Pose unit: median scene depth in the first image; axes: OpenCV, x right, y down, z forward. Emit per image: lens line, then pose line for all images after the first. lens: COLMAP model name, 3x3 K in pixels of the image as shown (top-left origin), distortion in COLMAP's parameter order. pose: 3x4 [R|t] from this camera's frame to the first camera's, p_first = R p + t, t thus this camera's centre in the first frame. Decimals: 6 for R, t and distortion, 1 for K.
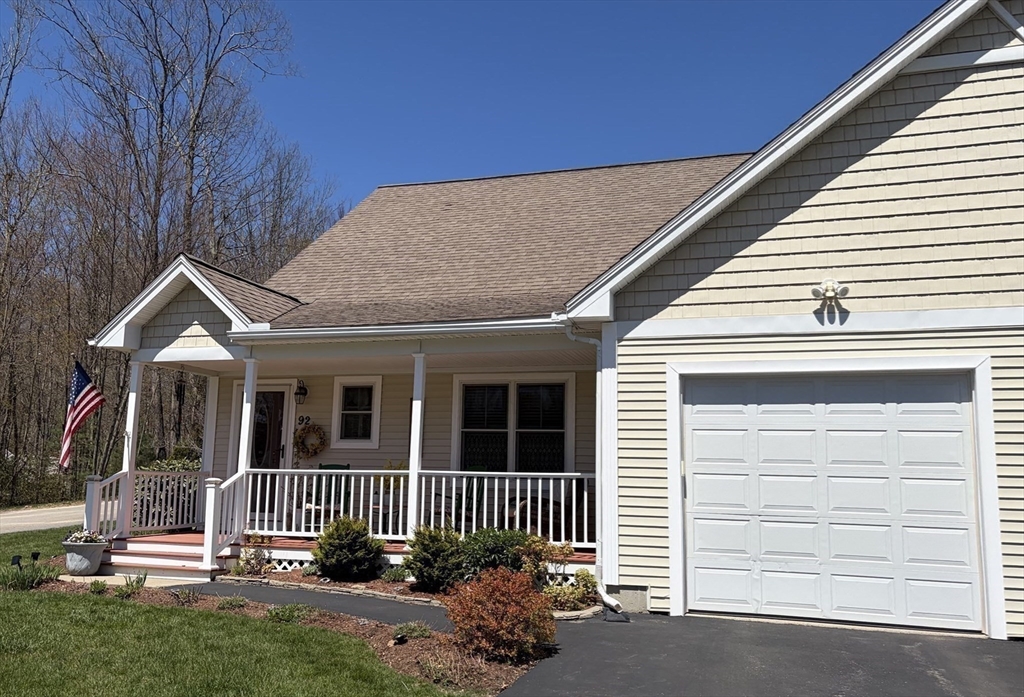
lens RADIAL K [[826.4, 0, 511.6], [0, 826.4, 348.8], [0, 0, 1]] dist [0.070564, -0.000493]
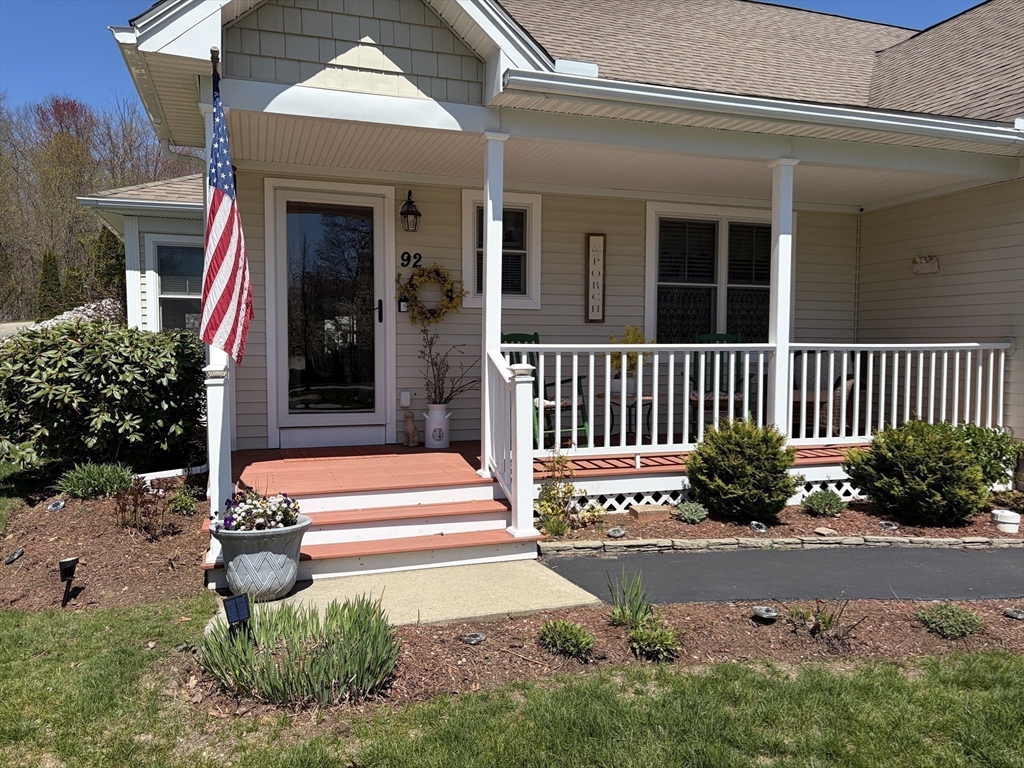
lens RADIAL K [[779.2, 0, 513.2], [0, 779.2, 381.1], [0, 0, 1]] dist [0.032548, 0.000916]
pose [[0.803972, -0.046002, 0.592886, -0.592771], [-0.078991, 0.979907, 0.183145, 0.071779], [-0.589398, -0.194076, 0.784184, 0.568733]]
